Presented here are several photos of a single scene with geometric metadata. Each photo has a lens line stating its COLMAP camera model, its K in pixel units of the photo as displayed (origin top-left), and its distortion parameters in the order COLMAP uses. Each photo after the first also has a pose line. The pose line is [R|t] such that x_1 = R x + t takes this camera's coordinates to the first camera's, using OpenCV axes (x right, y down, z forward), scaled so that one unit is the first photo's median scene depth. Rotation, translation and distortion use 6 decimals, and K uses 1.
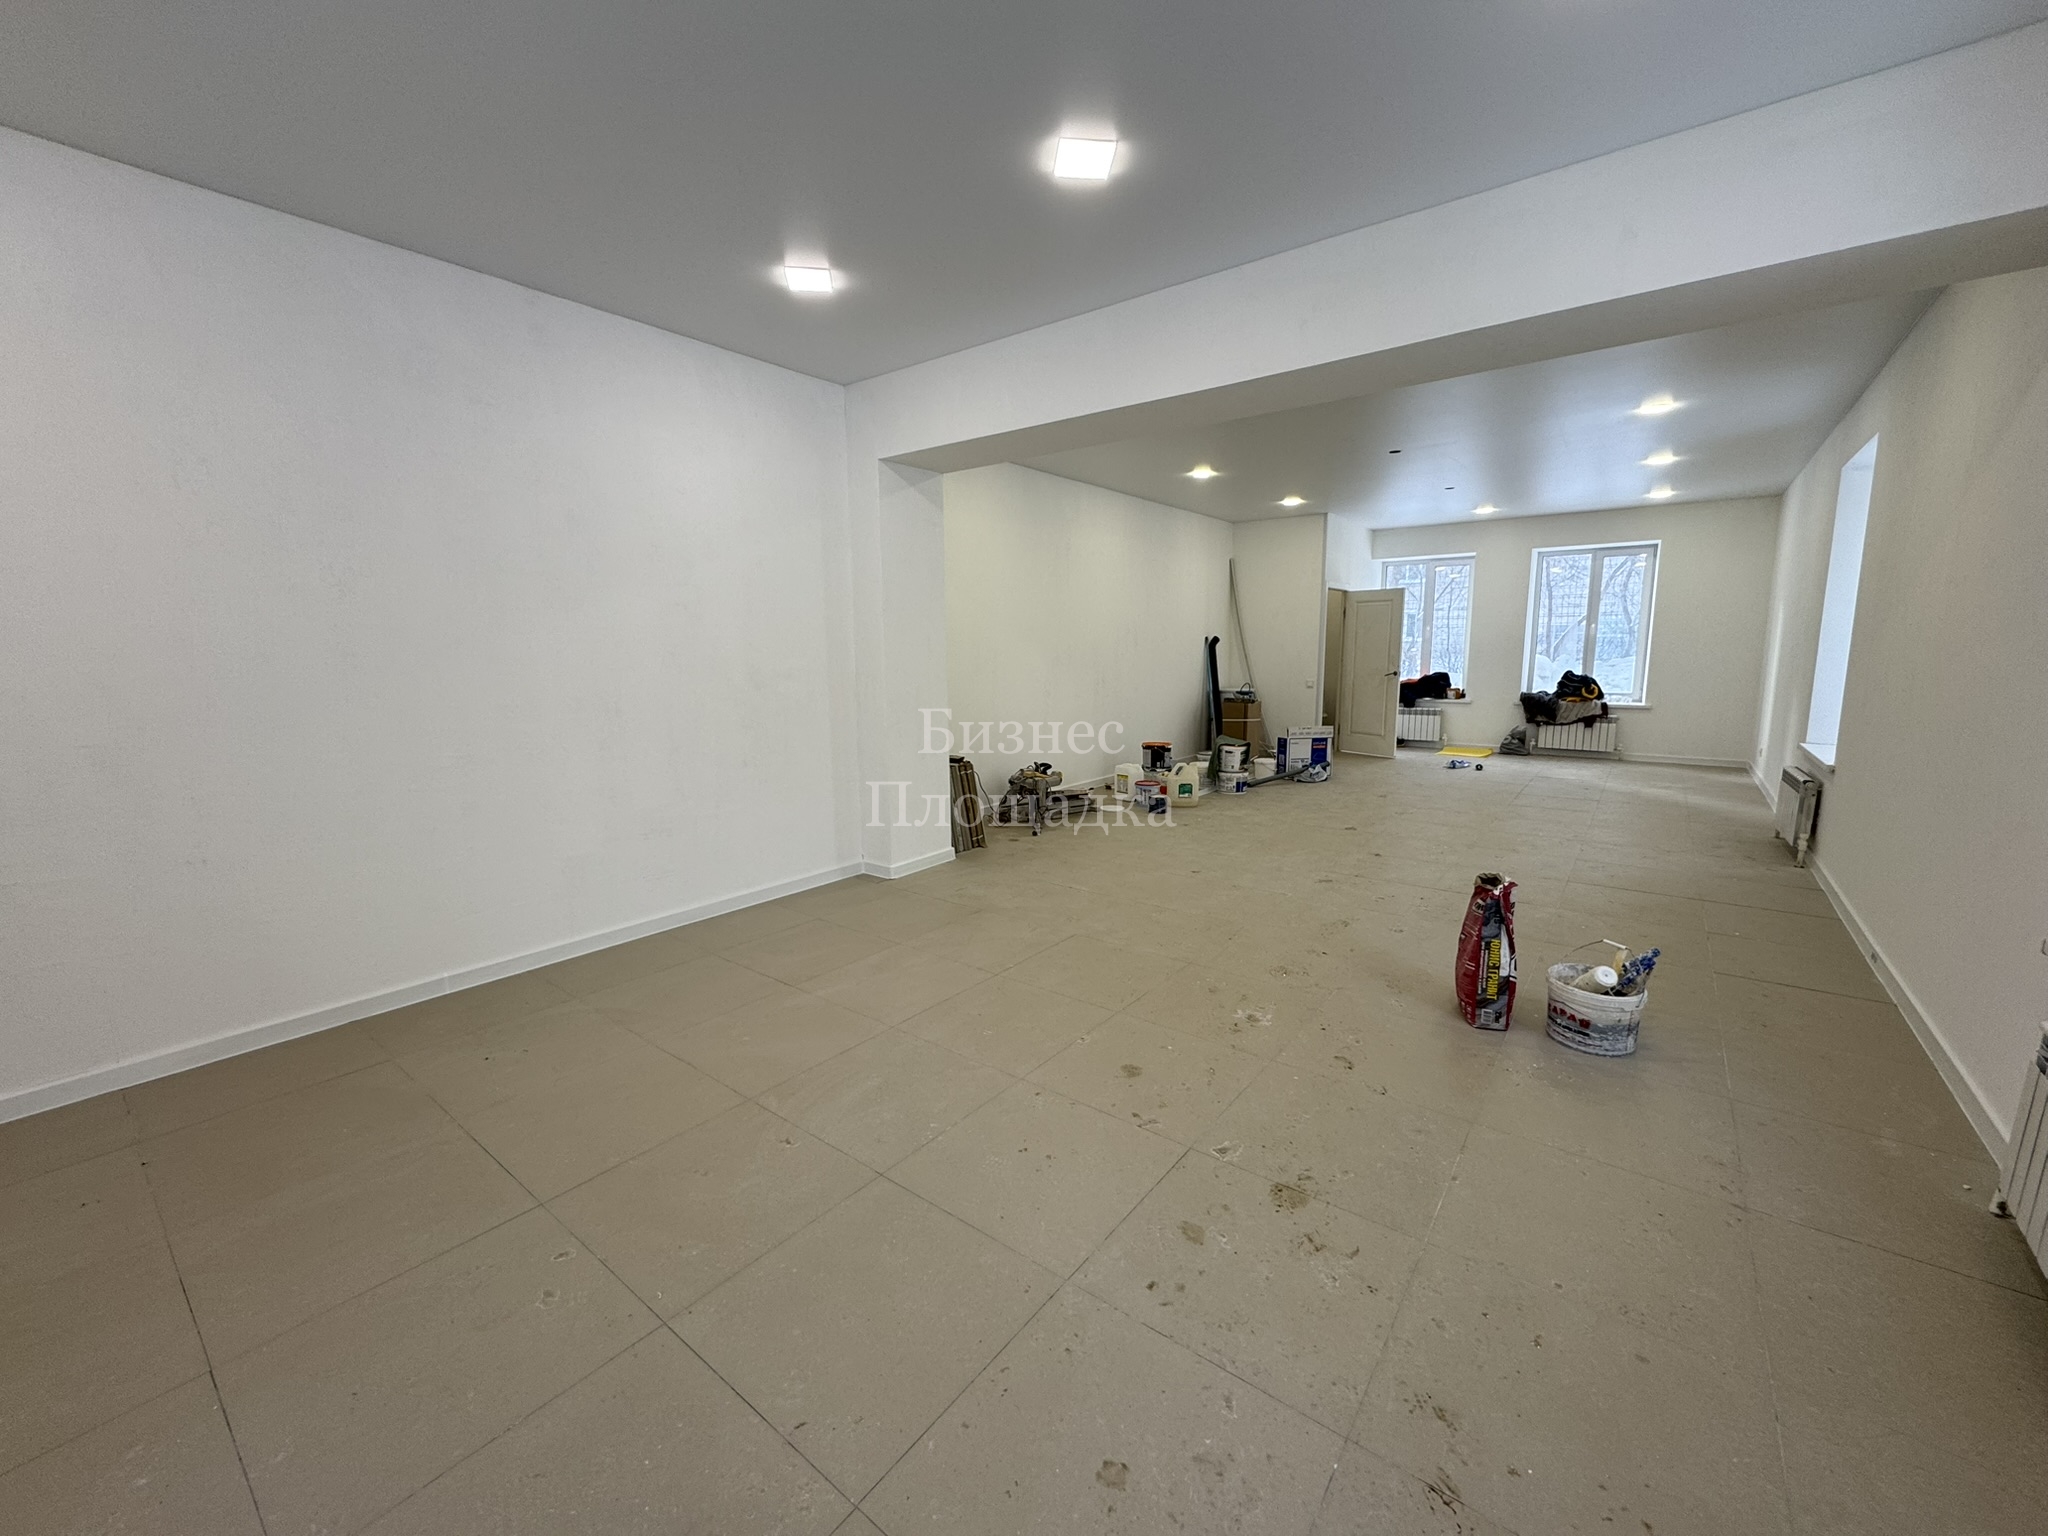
lens RADIAL K [[814.7, 0, 1025.8], [0, 814.7, 765.4], [0, 0, 1]] dist [-0.000576, 0.000011]
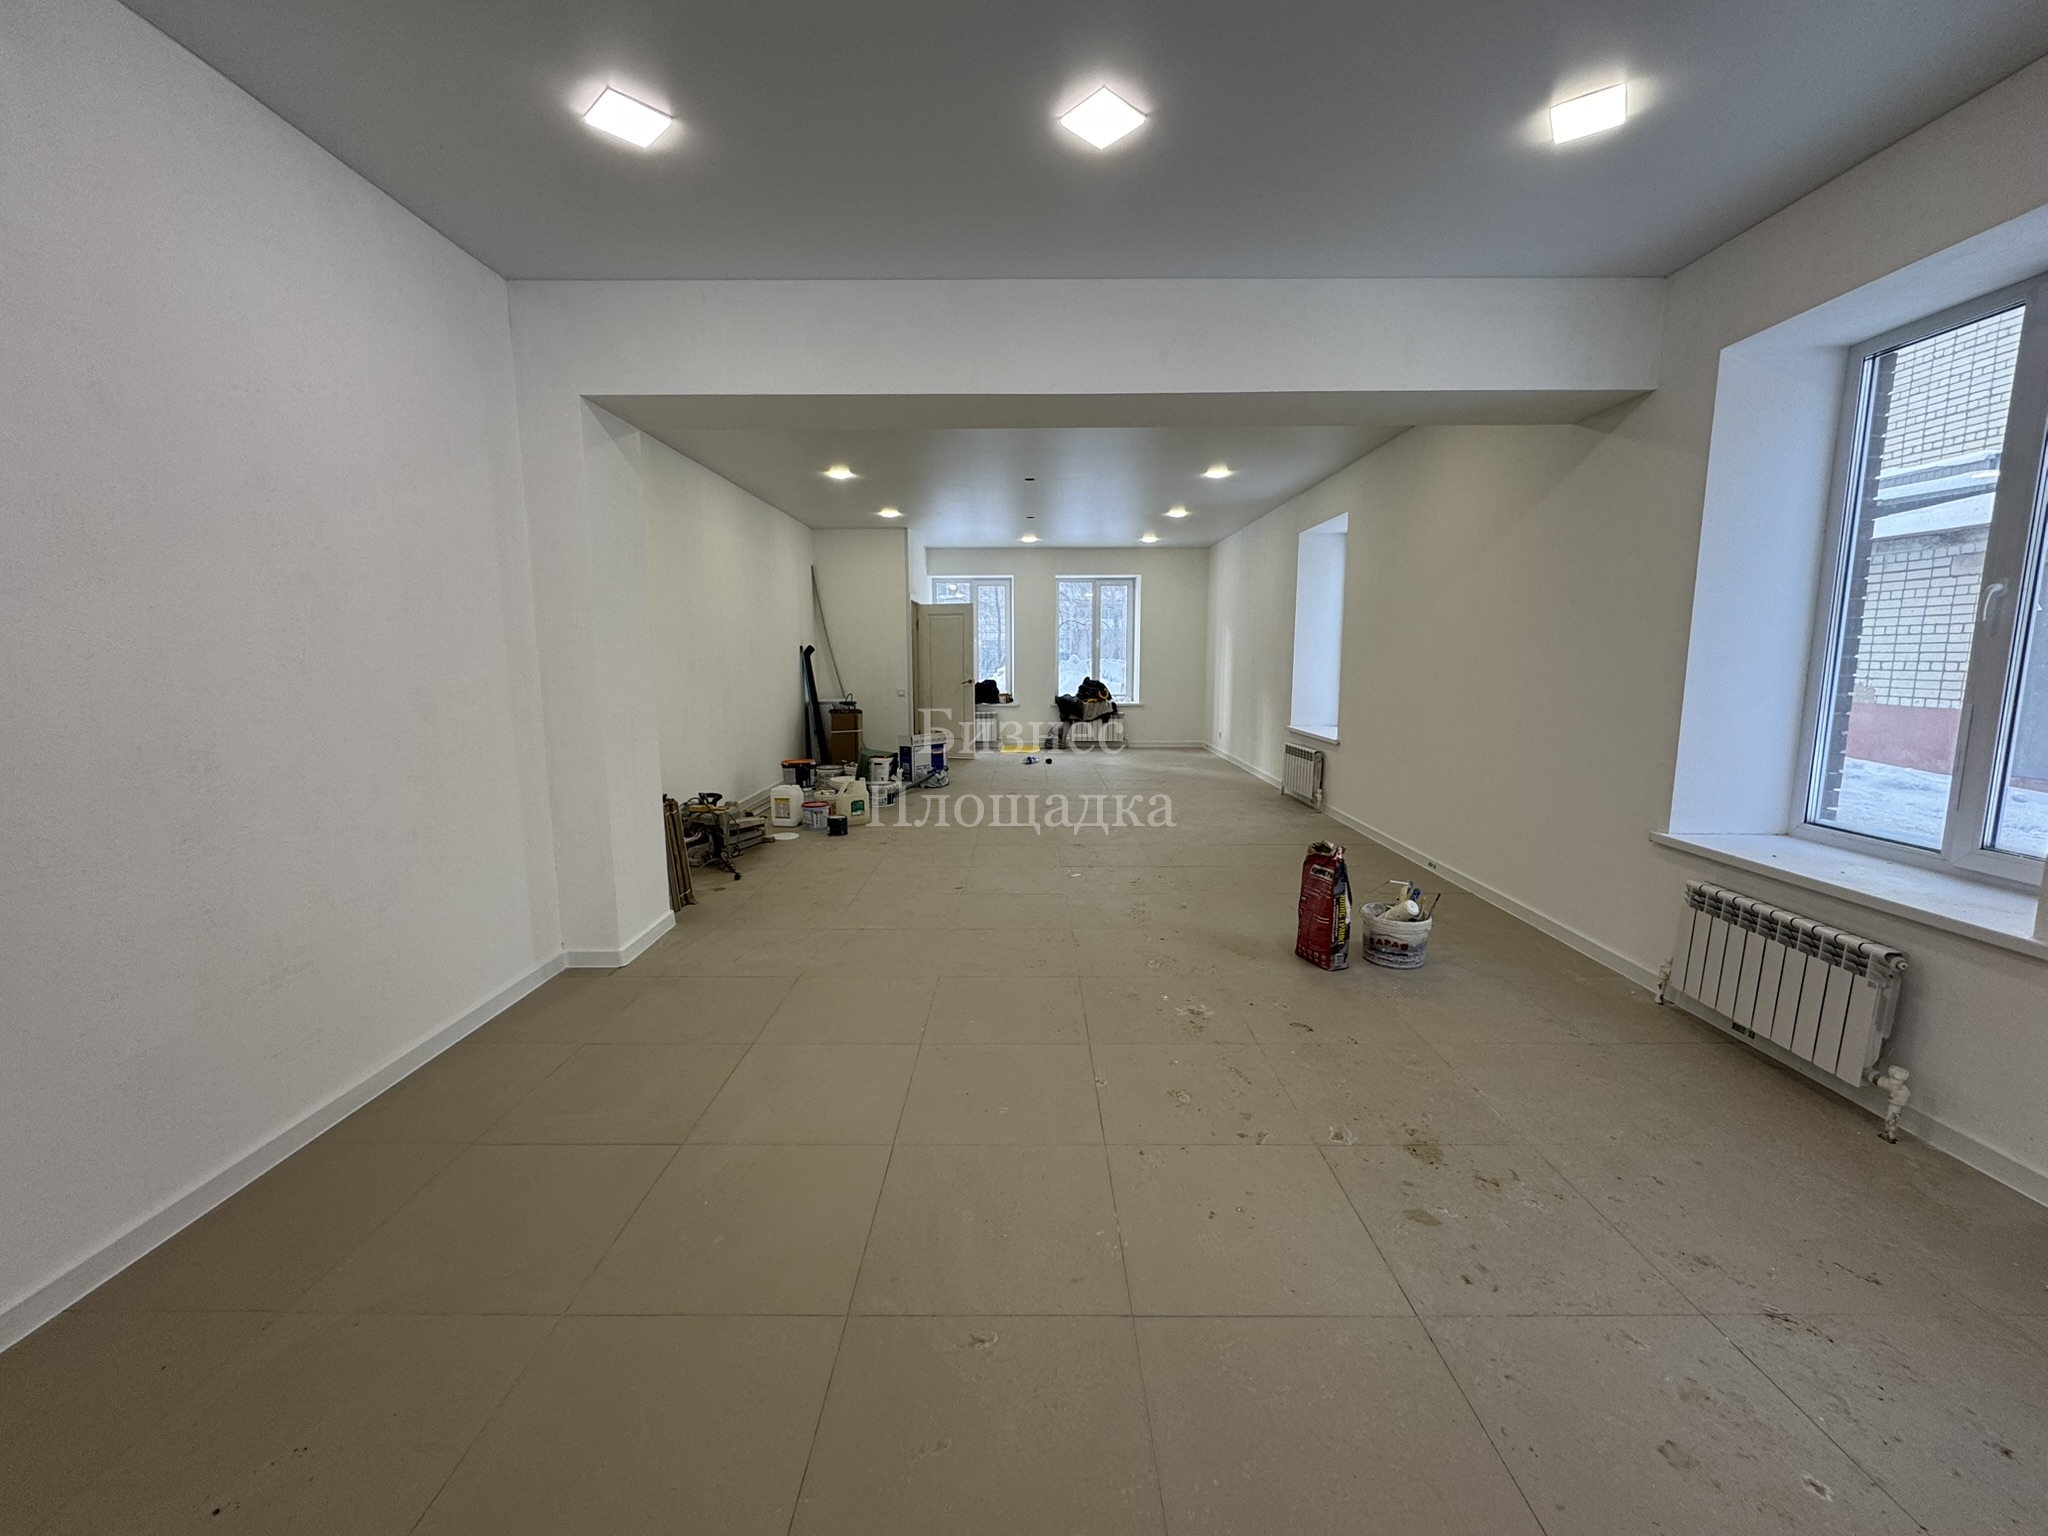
lens RADIAL K [[814.7, 0, 1025.8], [0, 814.7, 765.4], [0, 0, 1]] dist [-0.000576, 0.000011]
pose [[0.791964, -0.077280, 0.605657, -0.166974], [0.084958, 0.996256, 0.016027, -0.012735], [-0.604628, 0.038762, 0.795564, 0.098133]]
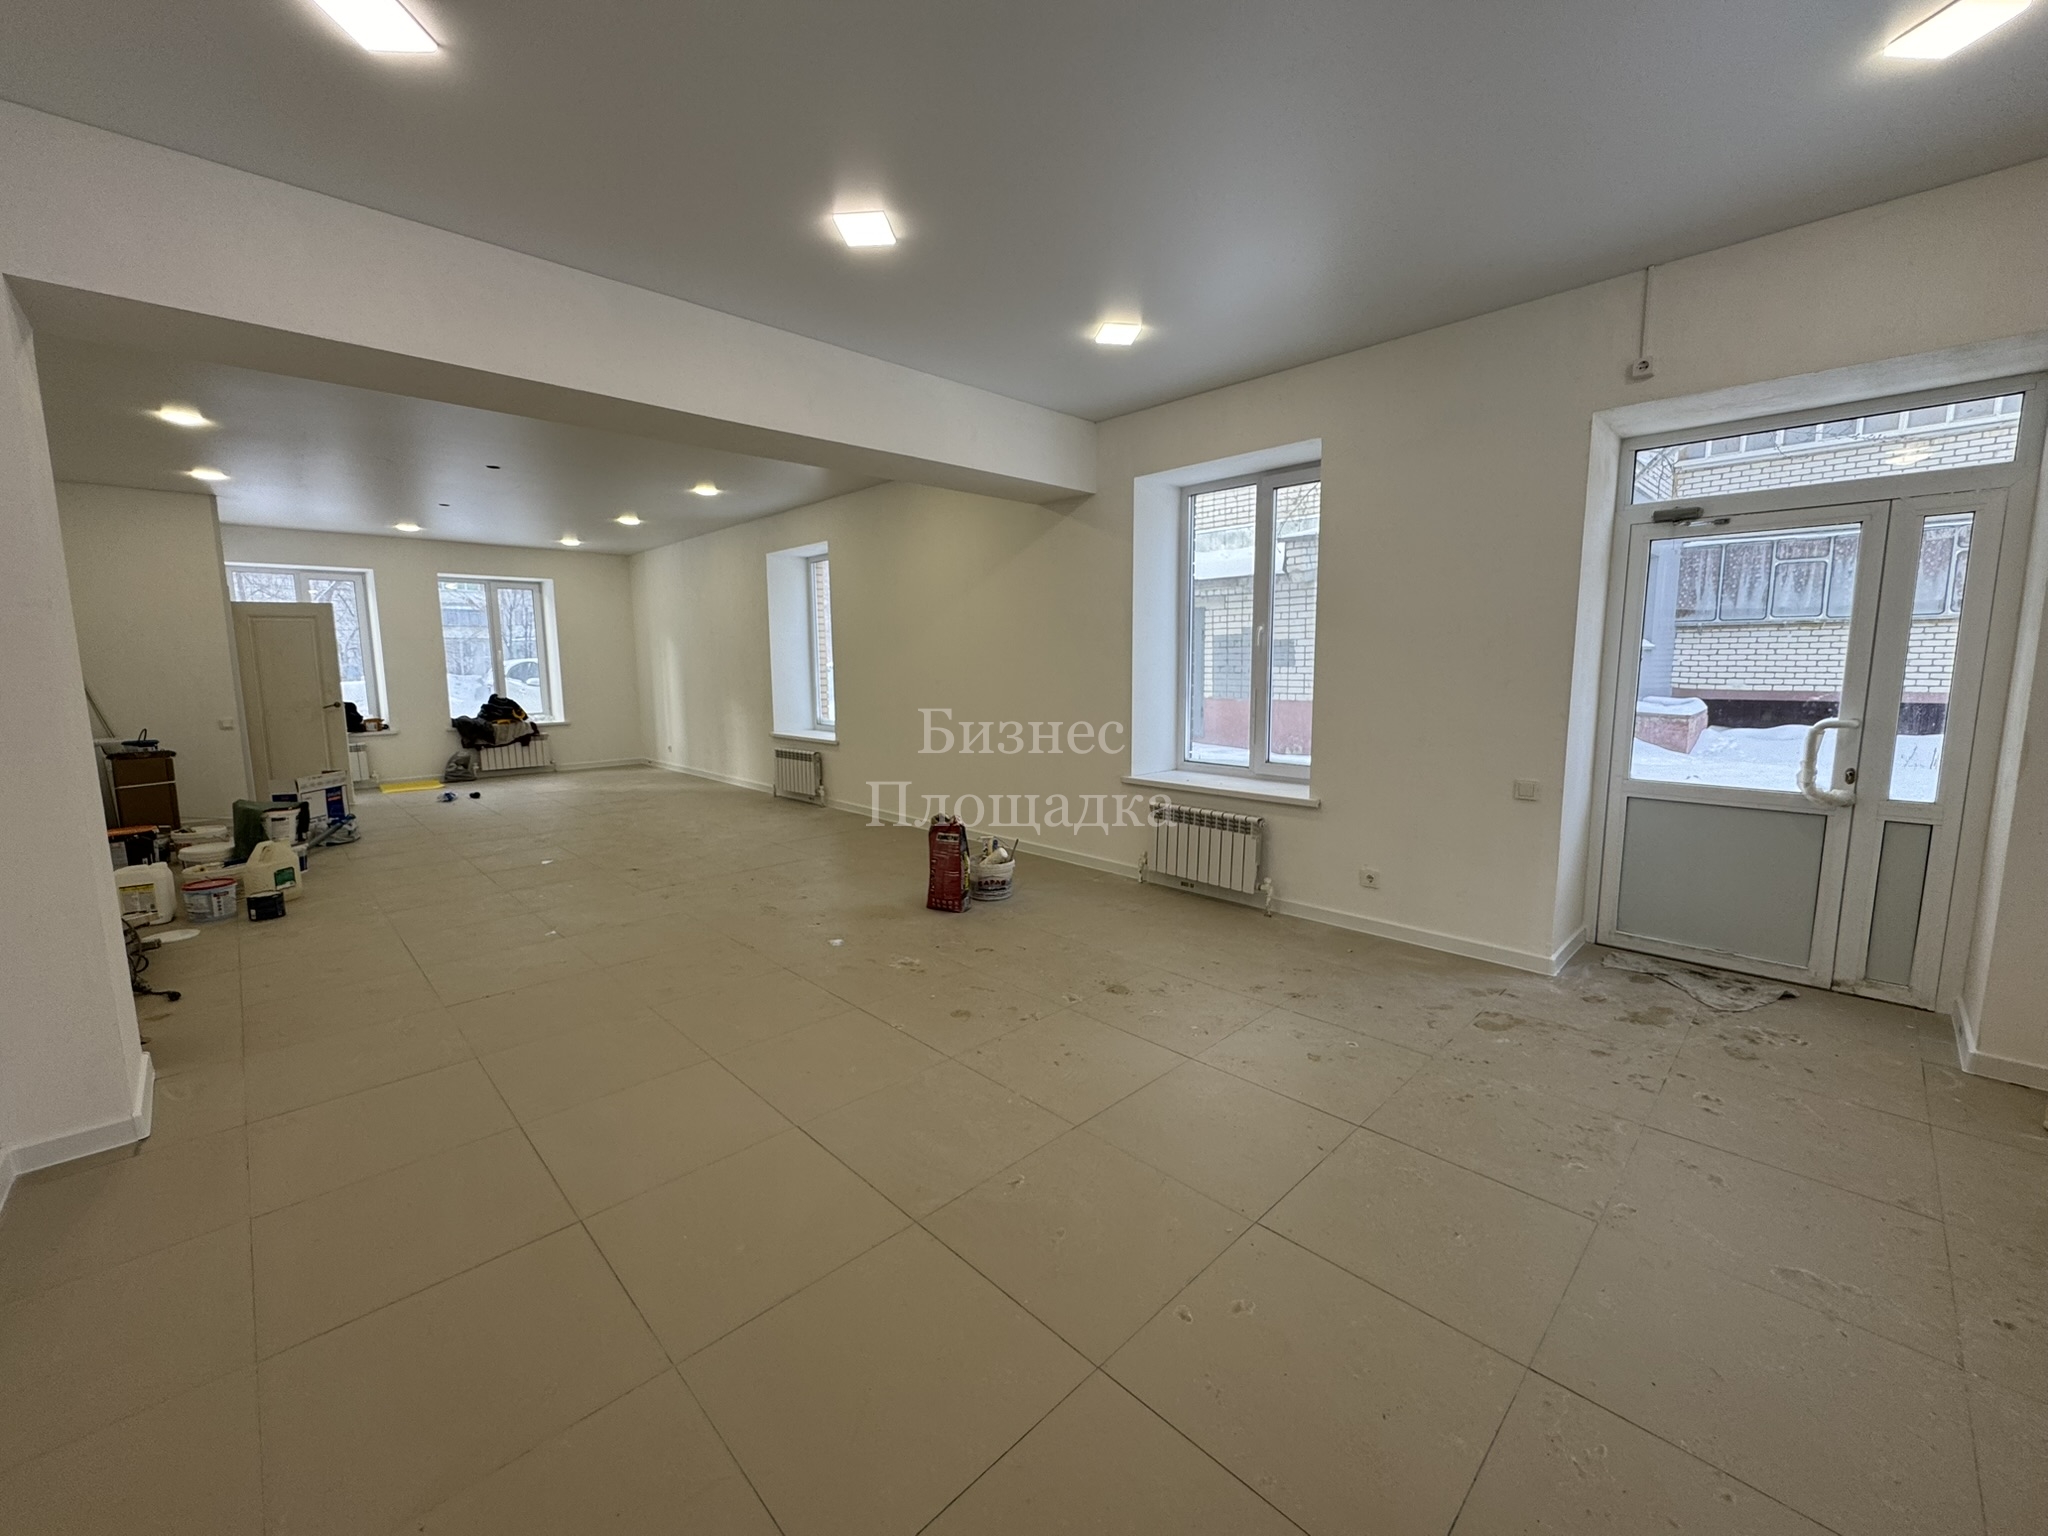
lens RADIAL K [[814.7, 0, 1025.8], [0, 814.7, 765.4], [0, 0, 1]] dist [-0.000576, 0.000011]
pose [[0.139563, -0.119831, 0.982936, -0.297381], [0.152349, 0.983430, 0.098260, -0.027714], [-0.978423, 0.136036, 0.155506, 0.197049]]
